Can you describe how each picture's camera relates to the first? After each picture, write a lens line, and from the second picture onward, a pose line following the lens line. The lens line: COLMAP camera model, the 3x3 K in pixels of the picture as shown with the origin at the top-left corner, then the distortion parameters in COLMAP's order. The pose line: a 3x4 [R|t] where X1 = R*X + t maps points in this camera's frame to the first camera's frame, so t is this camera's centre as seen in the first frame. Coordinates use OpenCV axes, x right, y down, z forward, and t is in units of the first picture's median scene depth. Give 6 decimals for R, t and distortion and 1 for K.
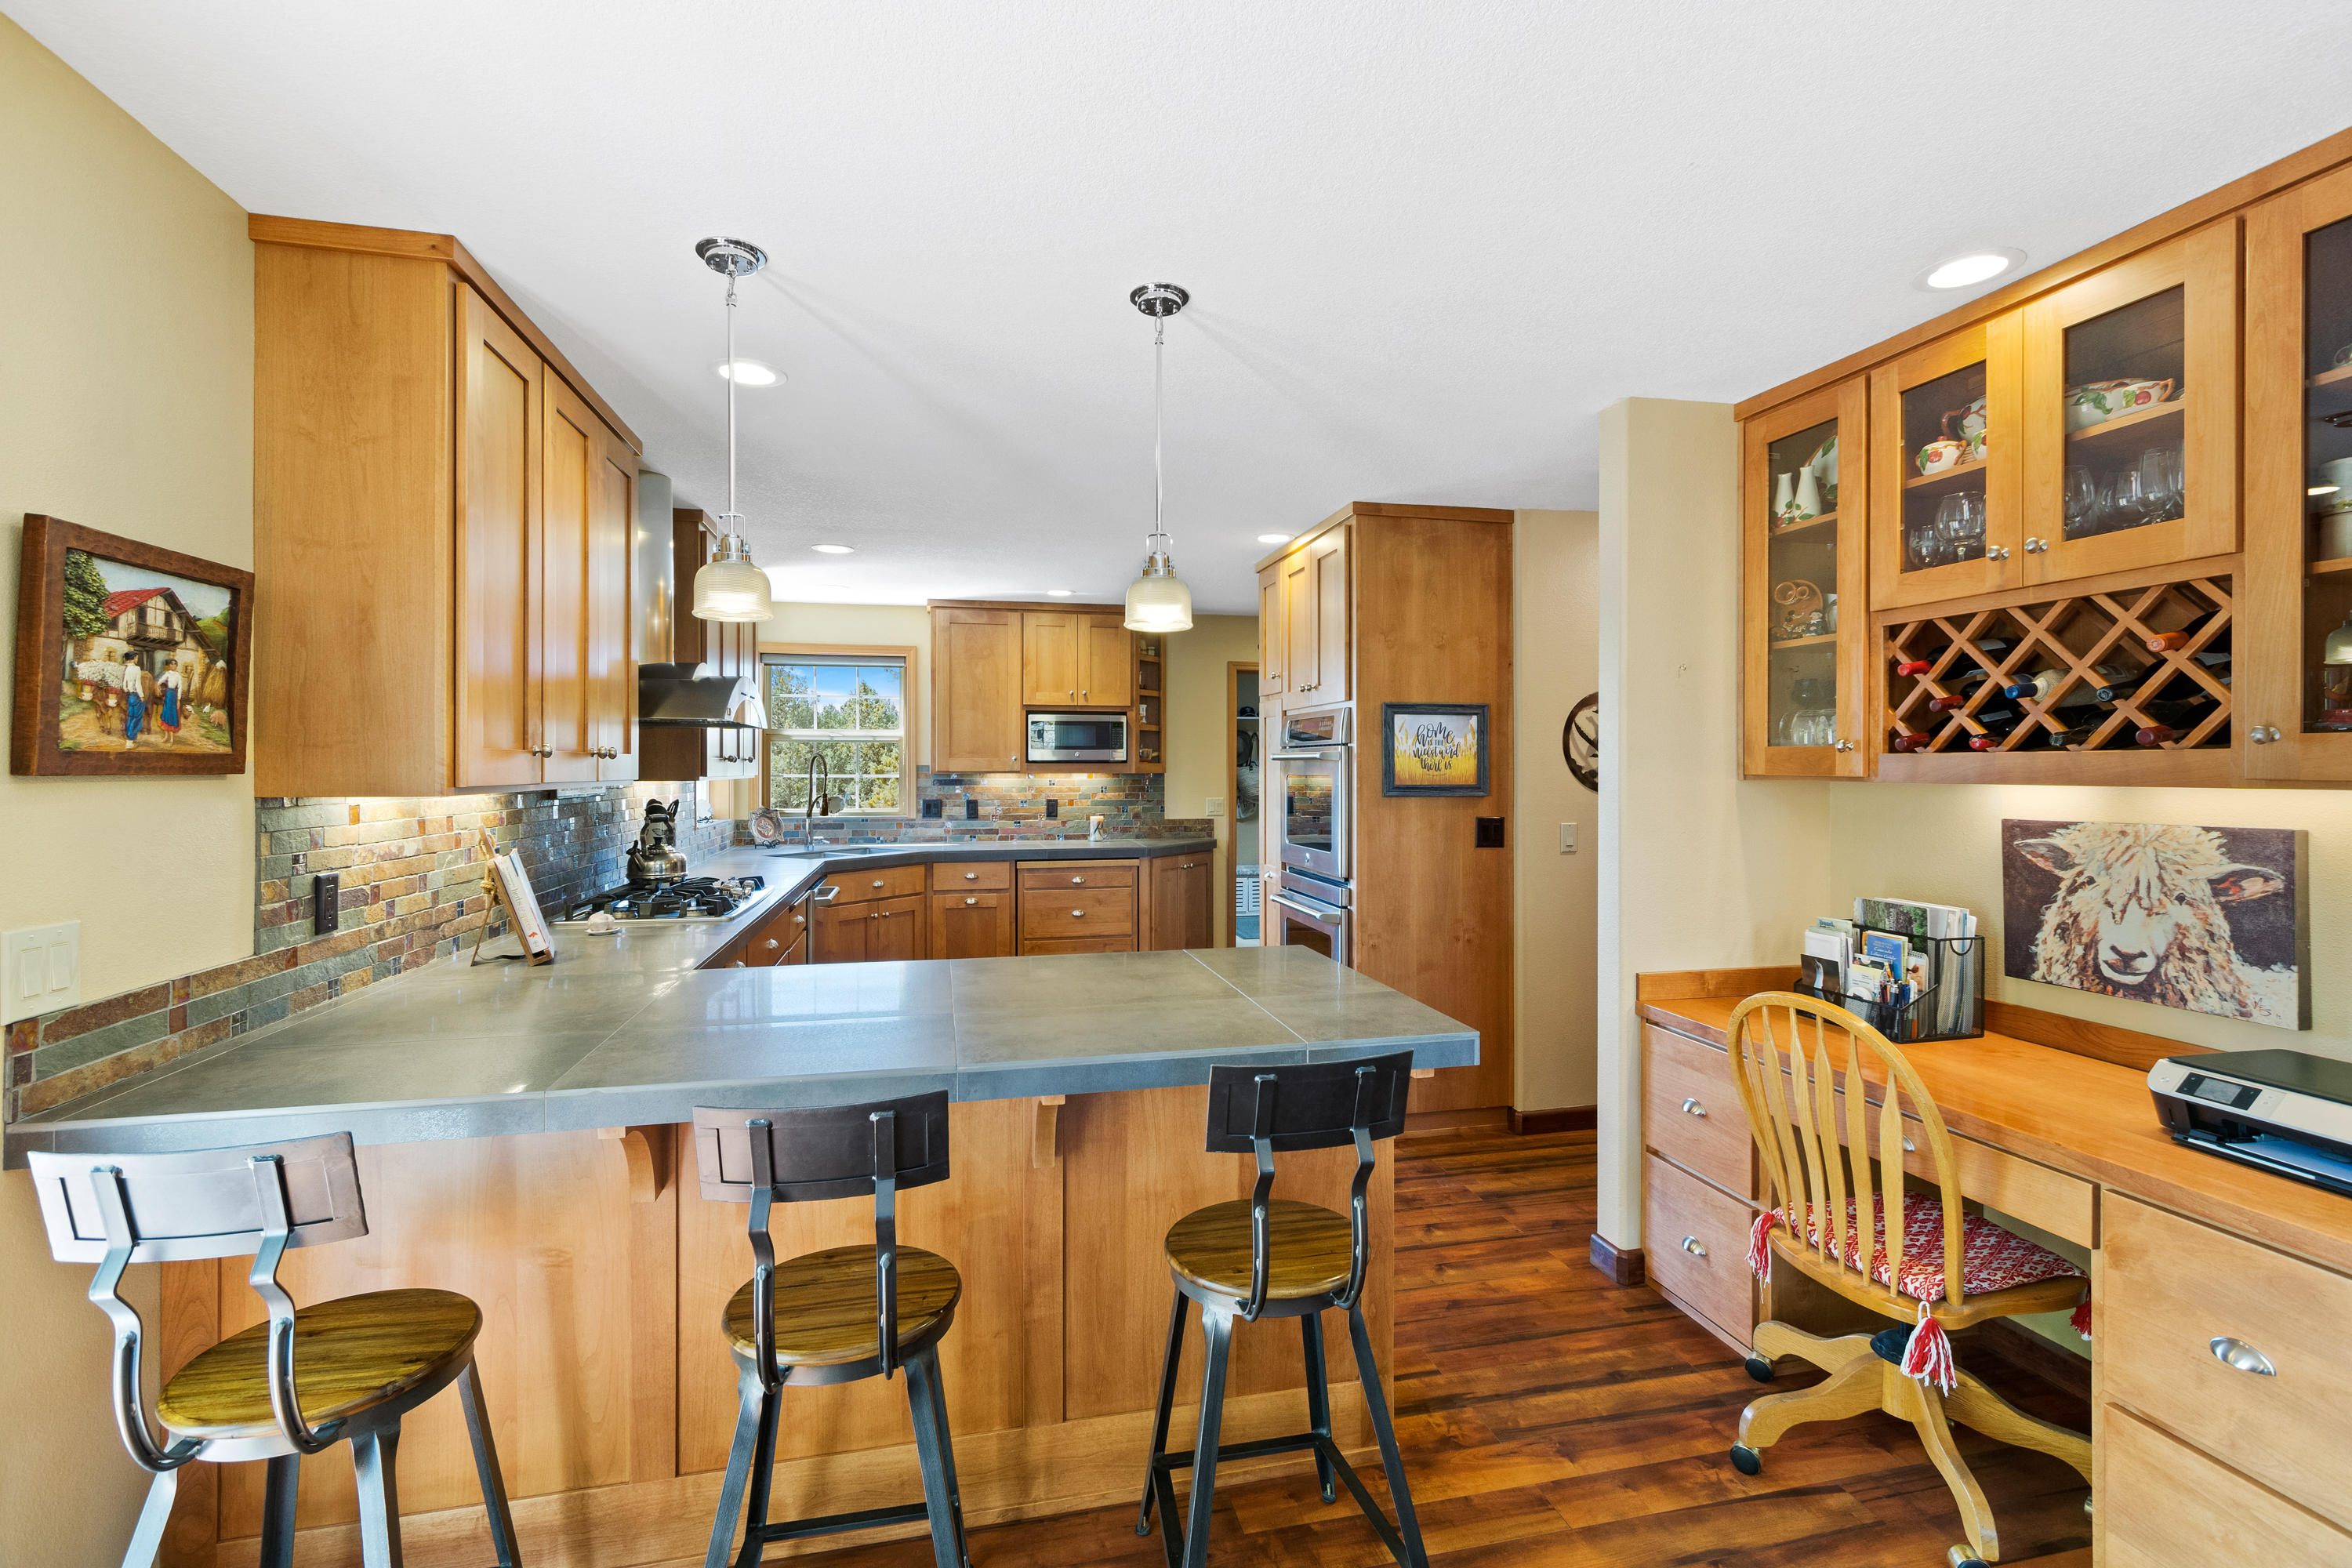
lens RADIAL K [[1056.0, 0, 1183.0], [0, 1056.0, 770.9], [0, 0, 1]] dist [-0.000826, -0.000560]
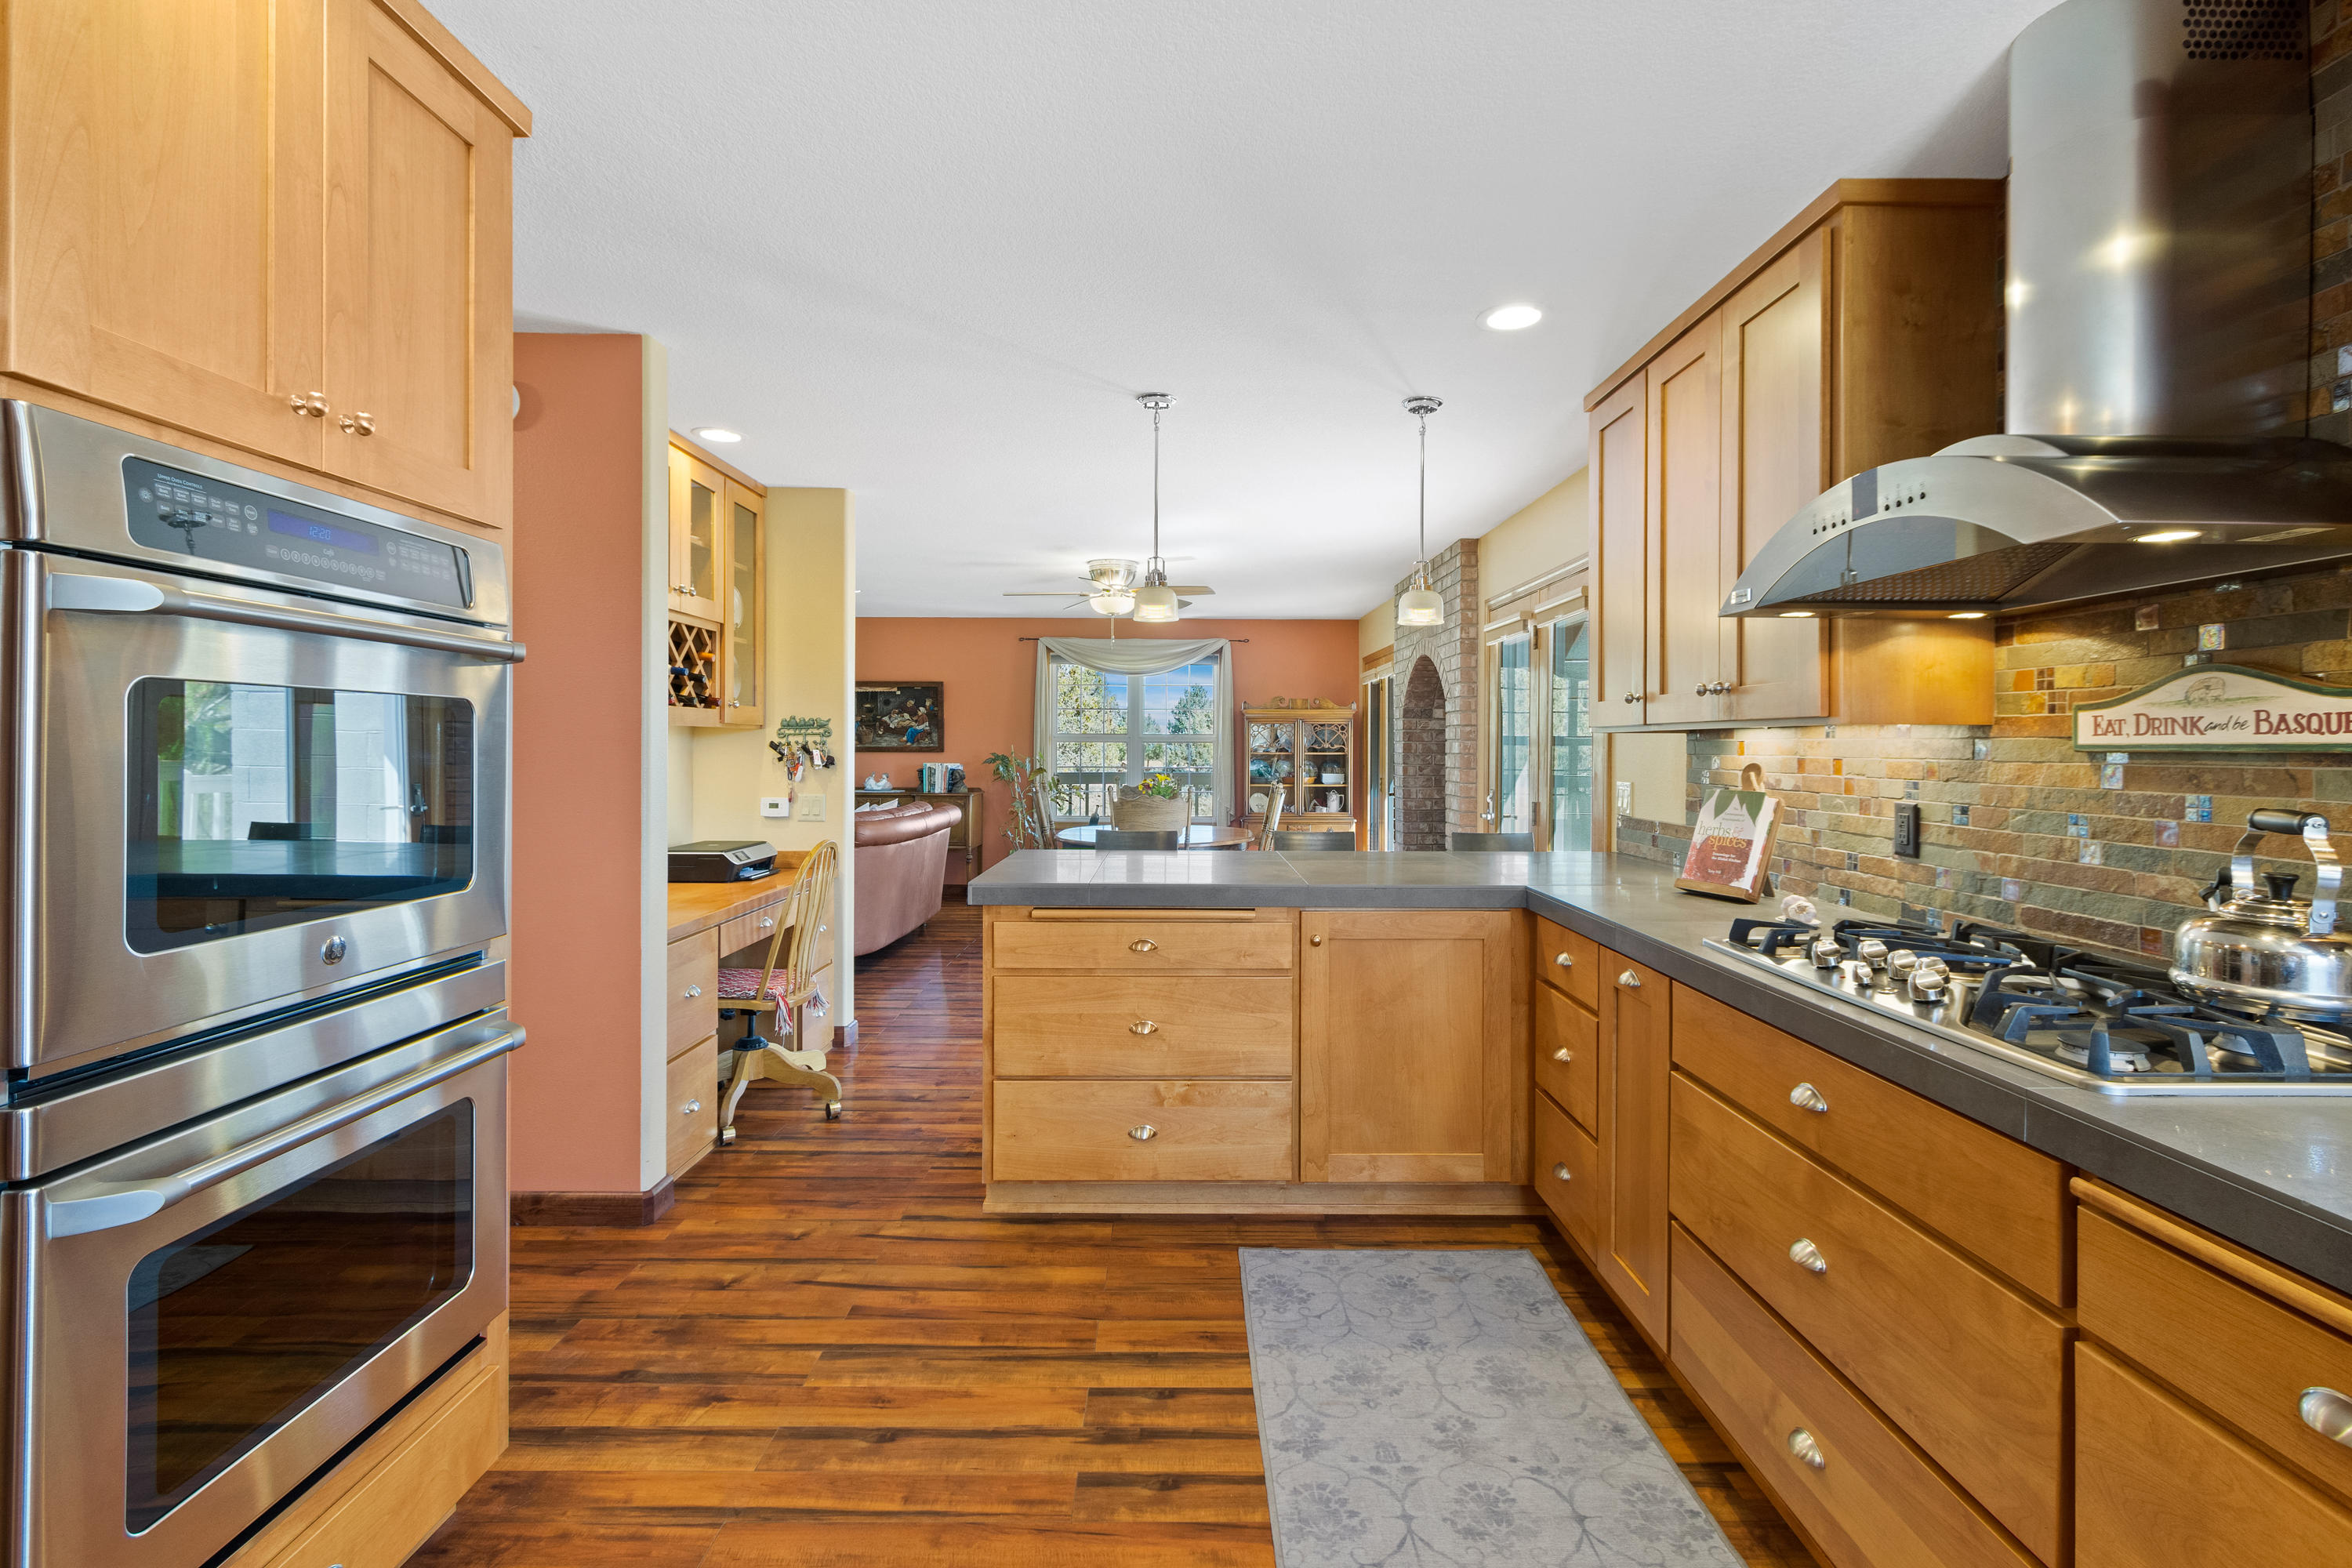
lens RADIAL K [[1056.0, 0, 1181.6], [0, 1056.0, 759.0], [0, 0, 1]] dist [-0.000826, -0.000560]
pose [[-0.974920, -0.007103, 0.222442, -0.238544], [-0.004170, 0.999898, 0.013648, 0.023637], [-0.222516, 0.012378, -0.974850, 1.483233]]
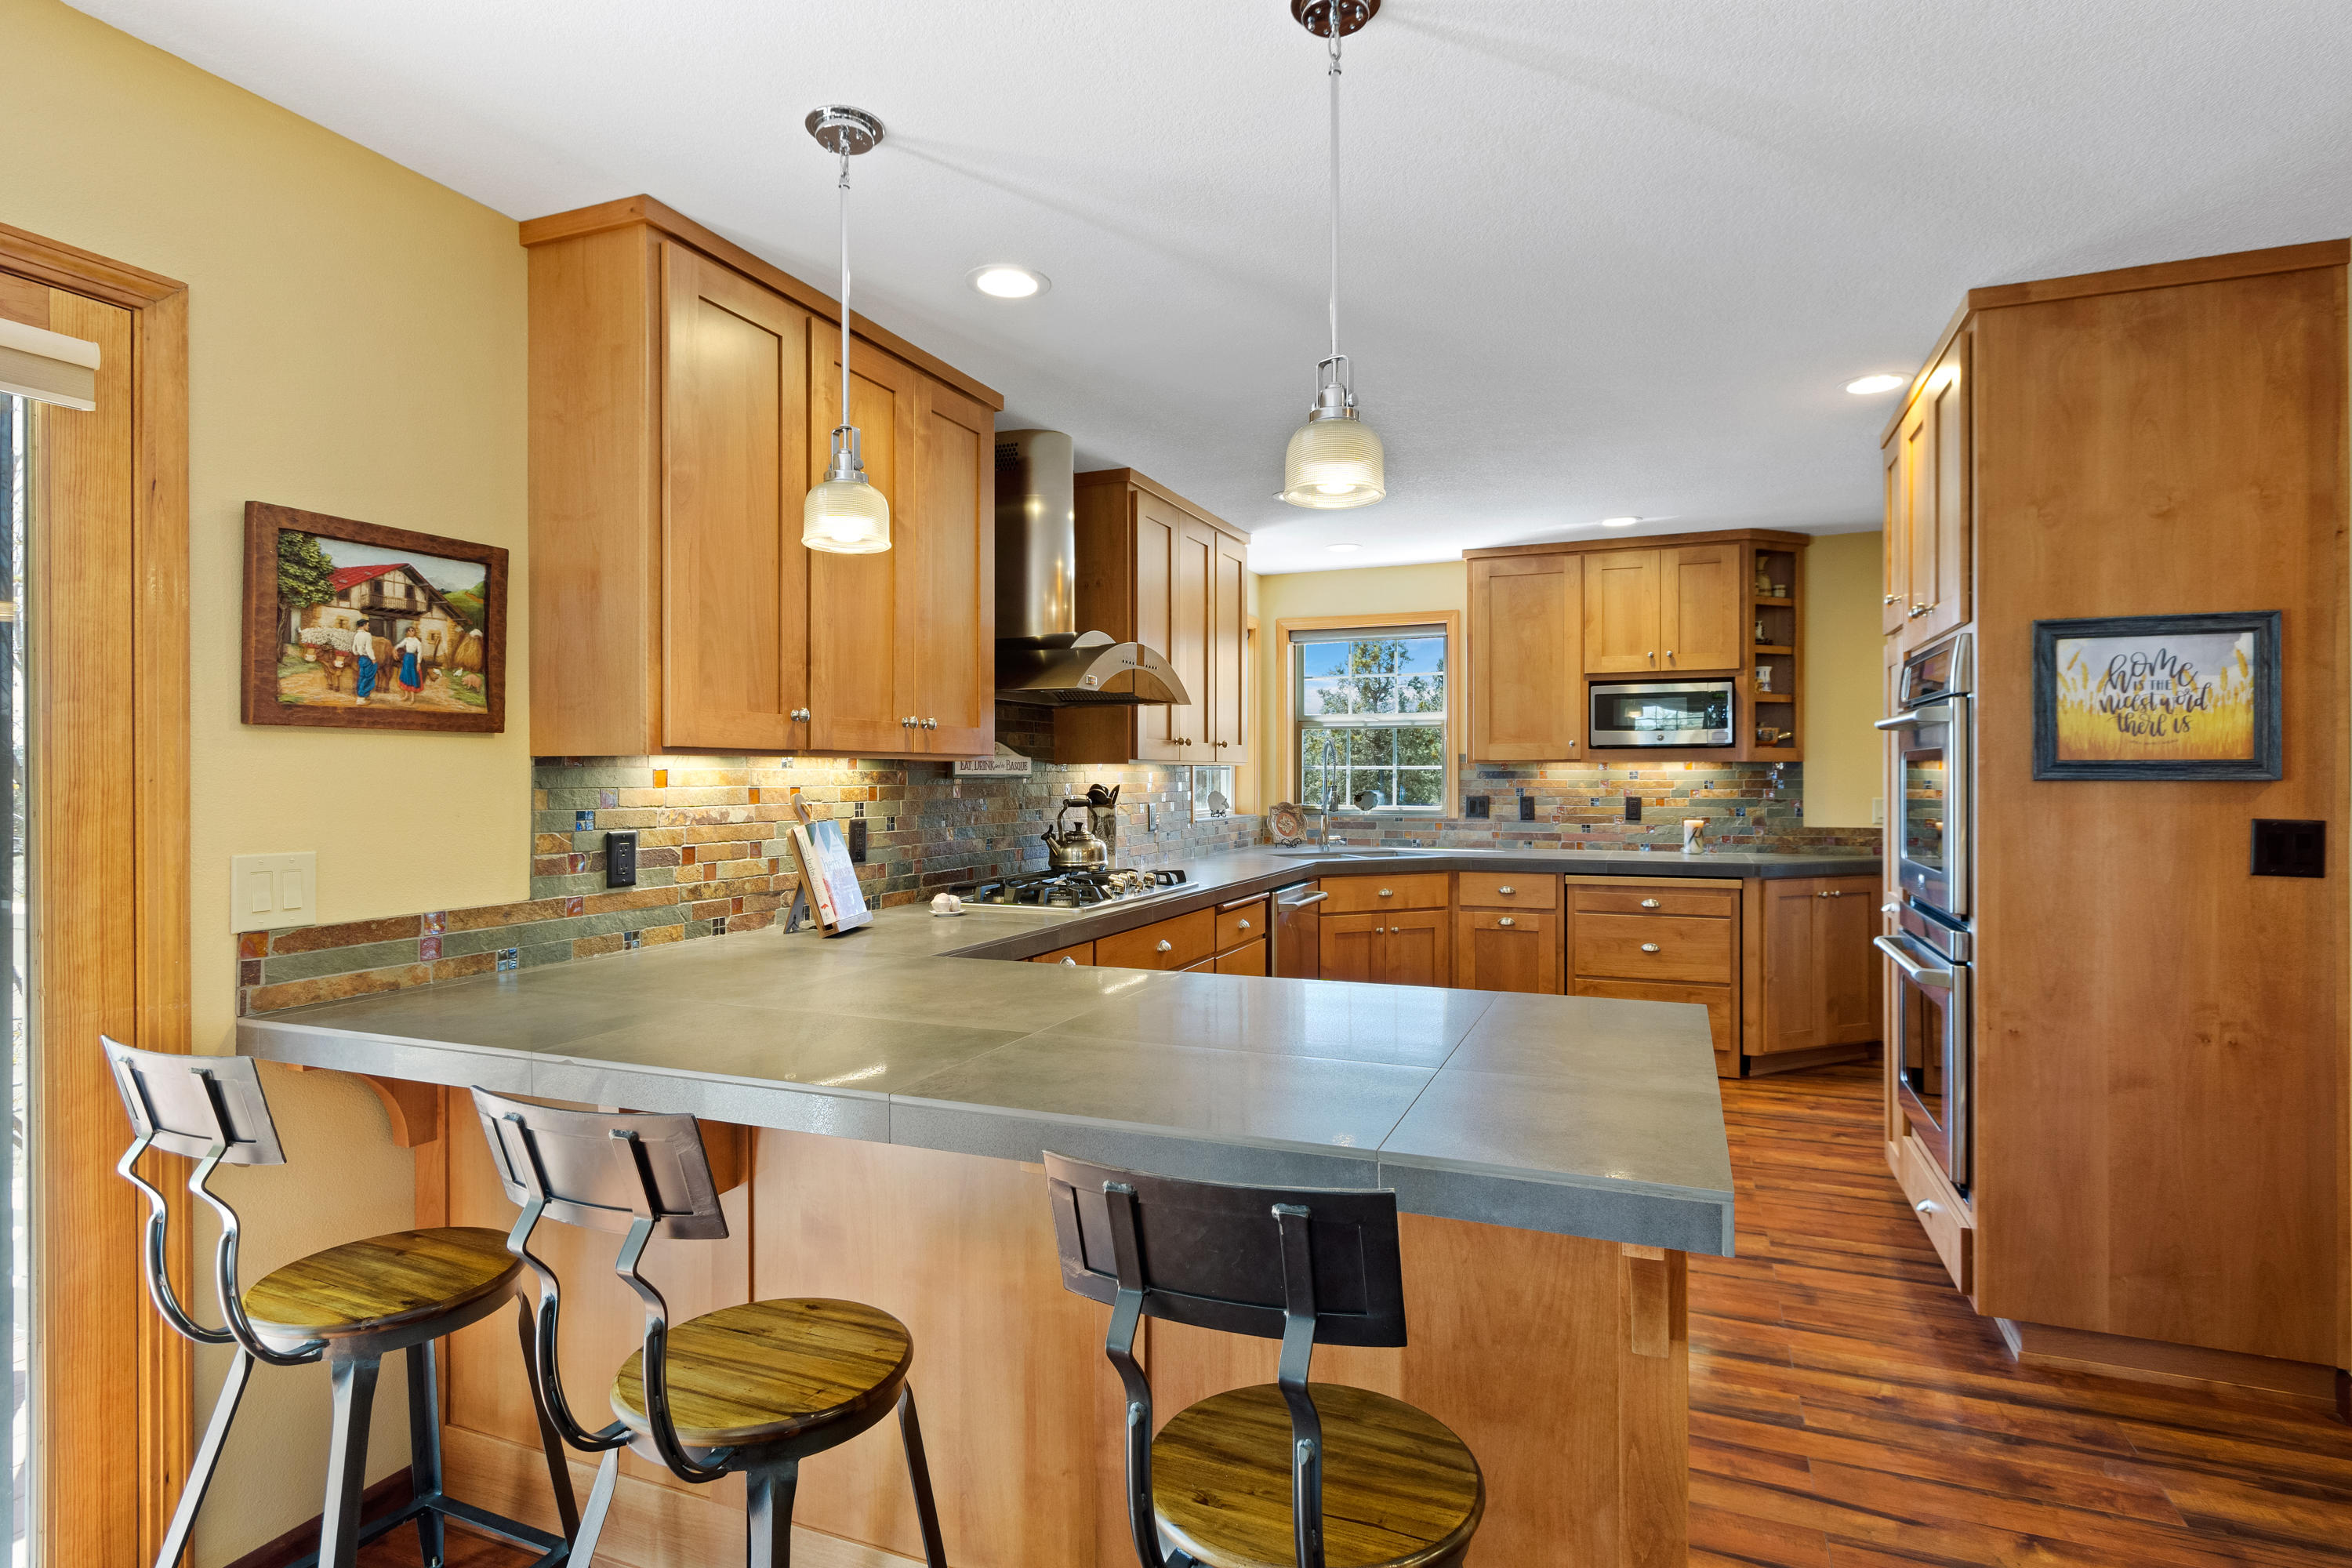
lens RADIAL K [[1200.8, 0, 1185.3], [0, 1200.8, 780.3], [0, 0, 1]] dist [0.000351, 0.001090]
pose [[0.816549, 0.000820, -0.577276, 0.204958], [-0.000161, 0.999999, 0.001192, 0.025251], [0.577276, -0.000880, 0.816548, 0.194194]]
